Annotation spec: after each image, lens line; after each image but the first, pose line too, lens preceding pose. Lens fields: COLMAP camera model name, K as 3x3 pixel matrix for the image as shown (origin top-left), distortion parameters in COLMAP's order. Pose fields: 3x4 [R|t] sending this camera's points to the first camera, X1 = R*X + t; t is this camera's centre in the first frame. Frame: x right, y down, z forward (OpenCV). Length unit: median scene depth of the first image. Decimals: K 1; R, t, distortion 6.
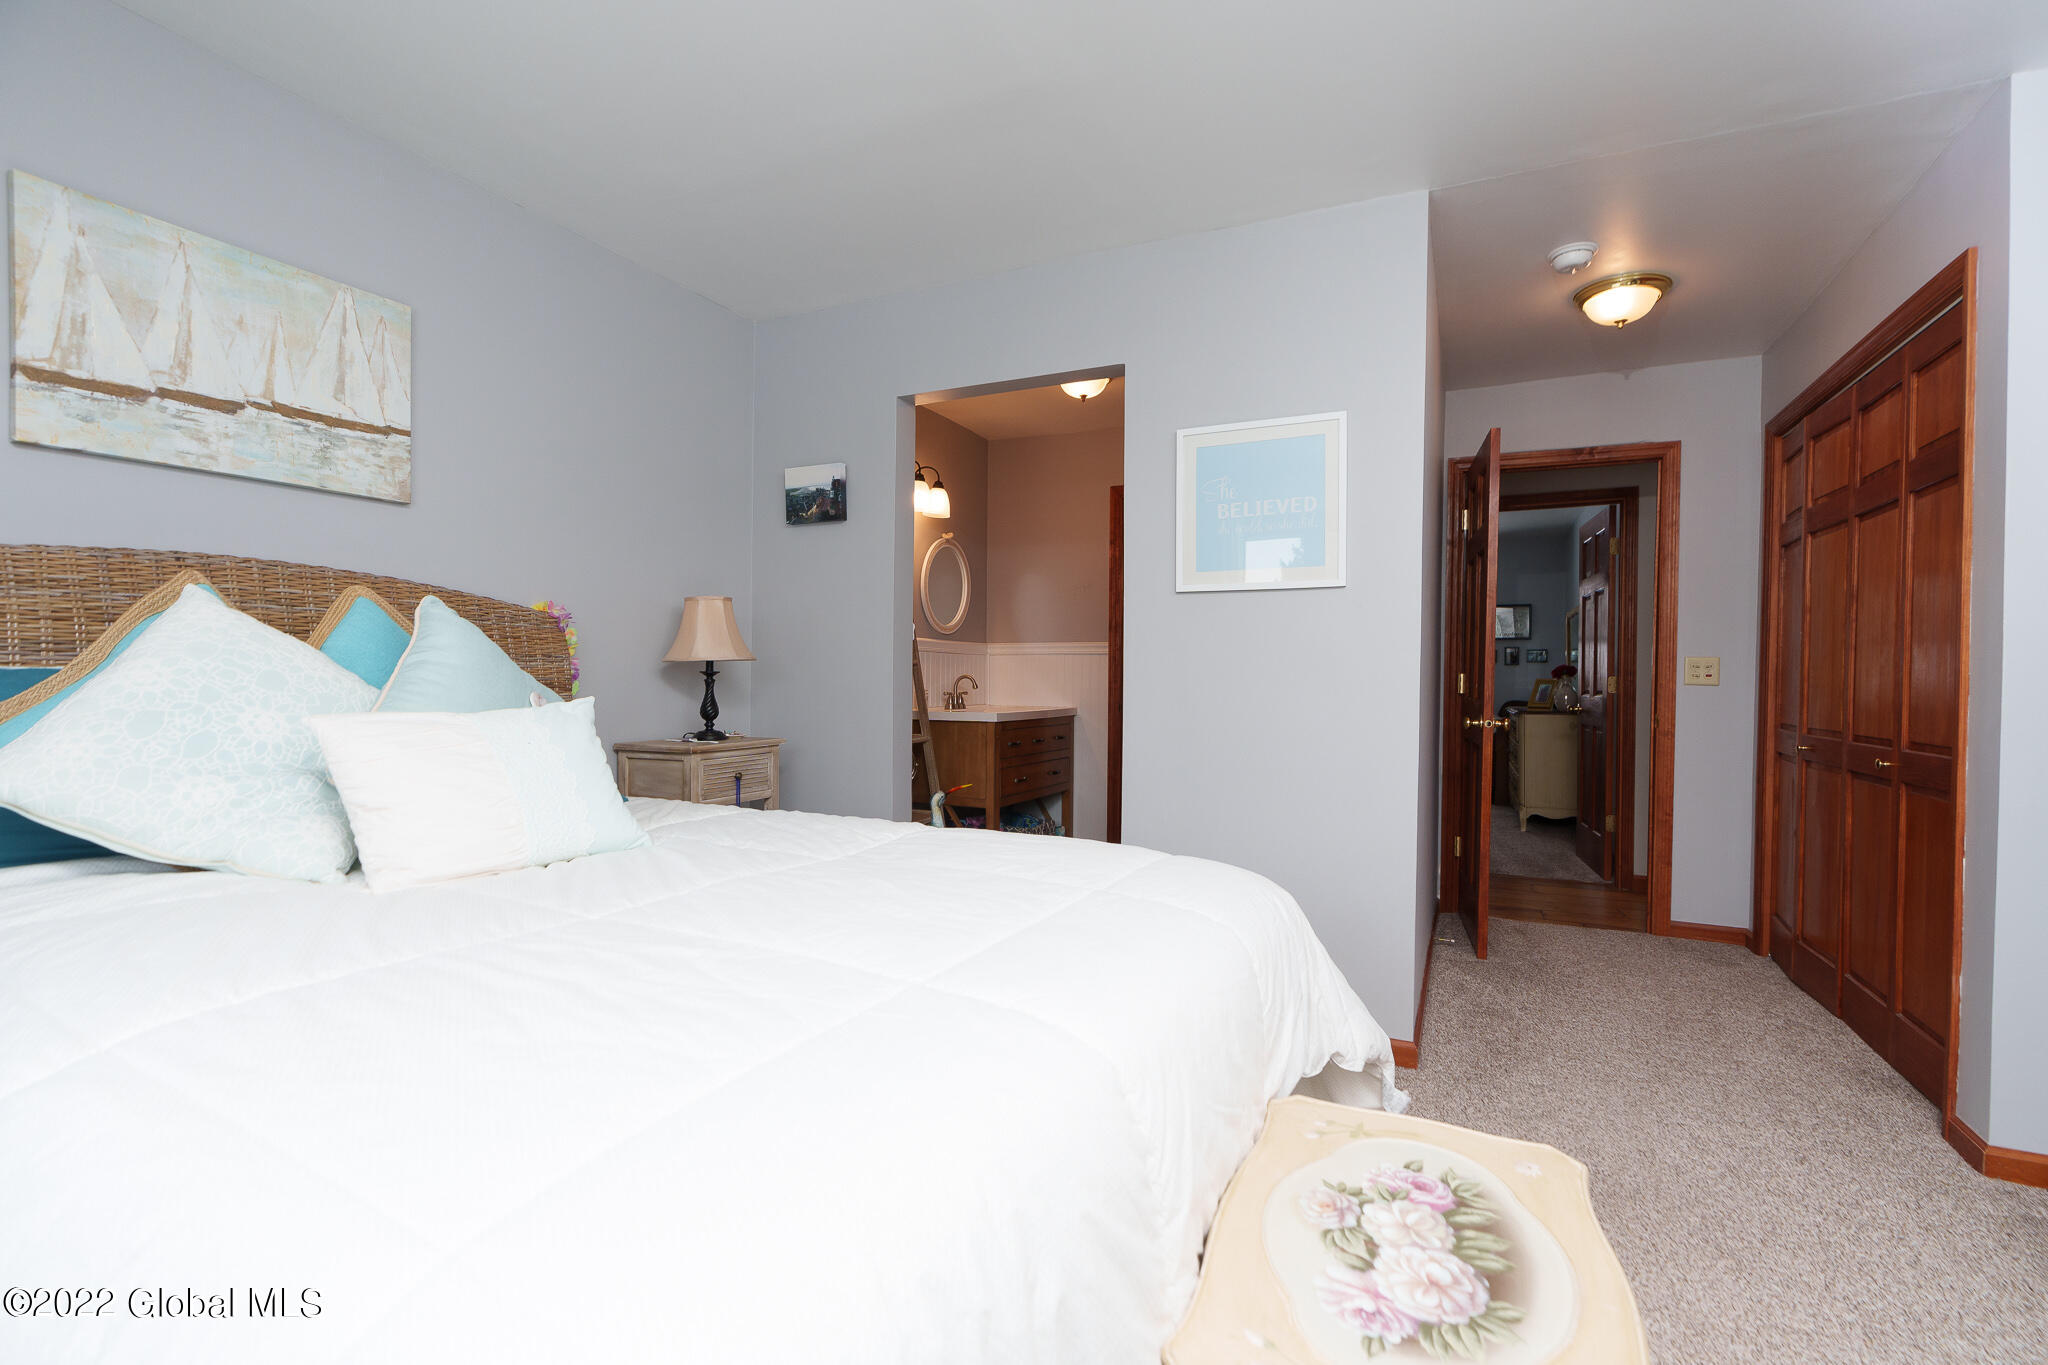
lens RADIAL K [[907.6, 0, 1033.5], [0, 907.6, 685.2], [0, 0, 1]] dist [0.000428, -0.000130]
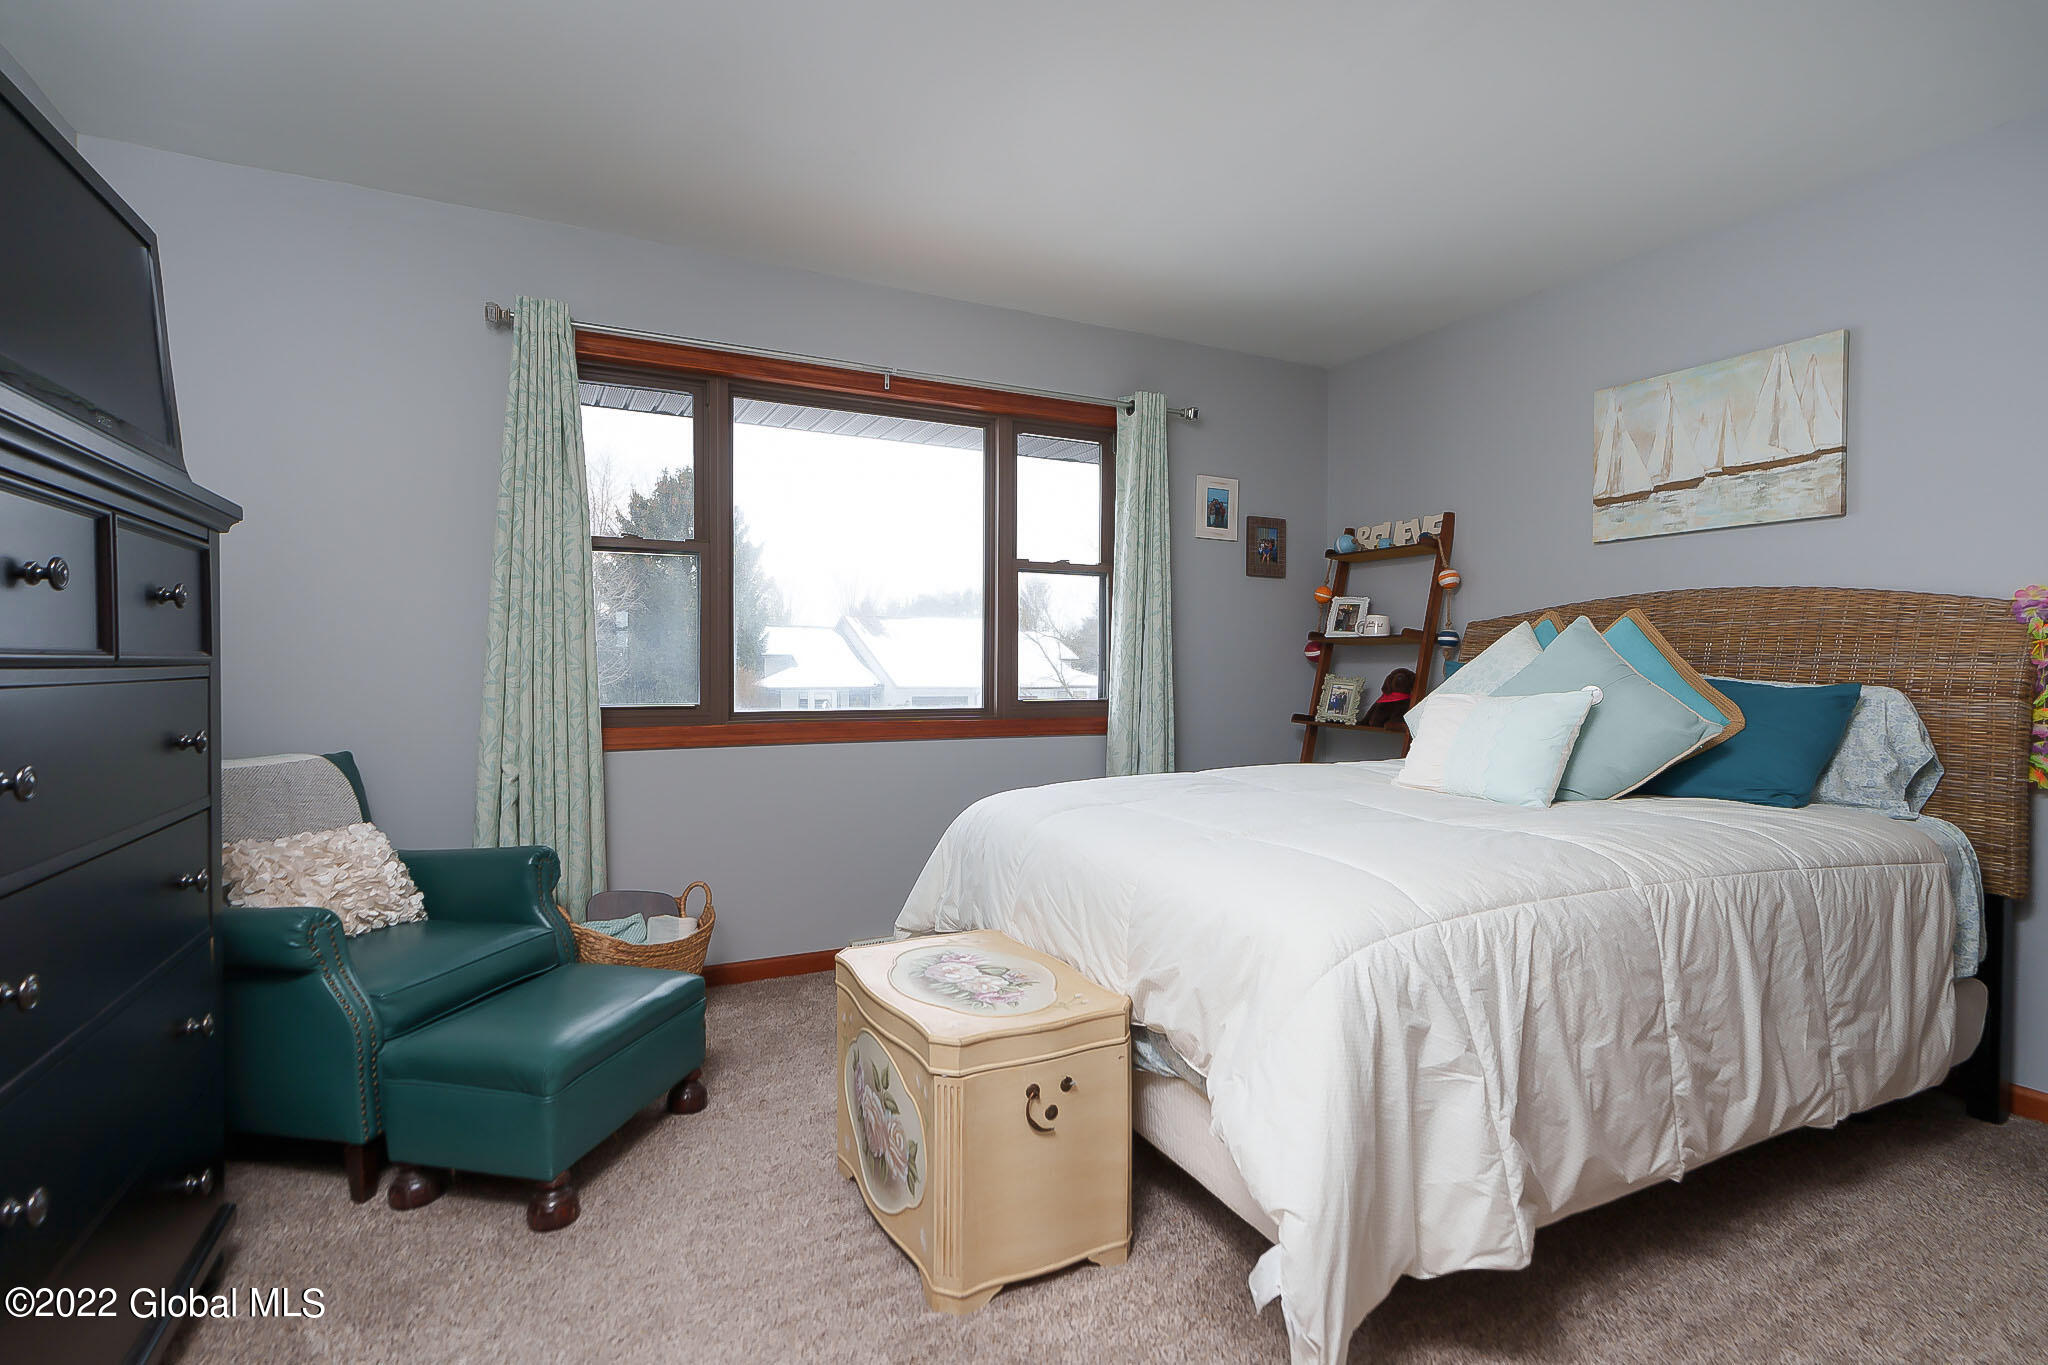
lens RADIAL K [[946.6, 0, 1024.0], [0, 946.6, 682.5], [0, 0, 1]] dist [-0.000590, -0.000047]
pose [[-0.607524, 0.006467, -0.794275, 0.841028], [-0.018746, 0.999572, 0.022477, -0.011936], [0.794080, 0.028545, -0.607142, 1.002115]]
